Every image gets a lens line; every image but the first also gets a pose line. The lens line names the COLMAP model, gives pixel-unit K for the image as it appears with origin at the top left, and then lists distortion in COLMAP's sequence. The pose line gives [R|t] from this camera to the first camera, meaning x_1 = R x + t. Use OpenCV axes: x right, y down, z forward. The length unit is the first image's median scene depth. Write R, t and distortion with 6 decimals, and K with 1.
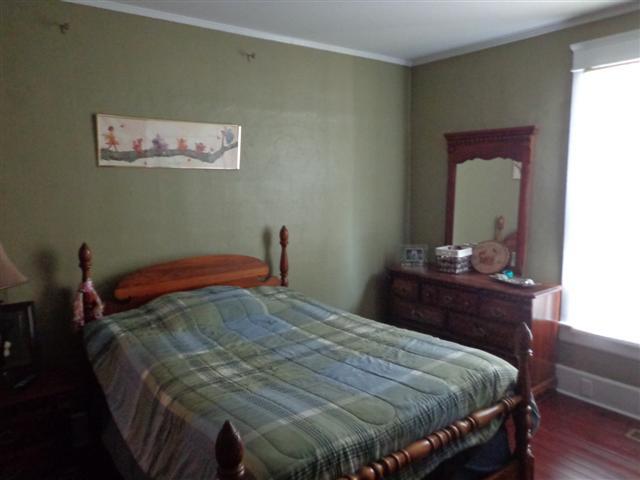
lens RADIAL K [[478.2, 0, 320.6], [0, 478.2, 240.7], [0, 0, 1]] dist [0.015848, 0.006775]
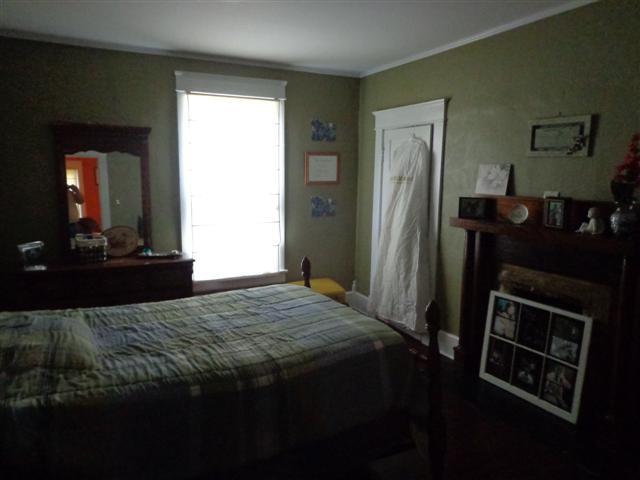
lens RADIAL K [[478.2, 0, 321.7], [0, 478.2, 239.9], [0, 0, 1]] dist [0.015848, 0.006775]
pose [[0.195878, -0.130119, 0.971957, -0.780740], [0.119649, 0.986923, 0.108010, -0.040207], [-0.973301, 0.095137, 0.208886, 0.384758]]
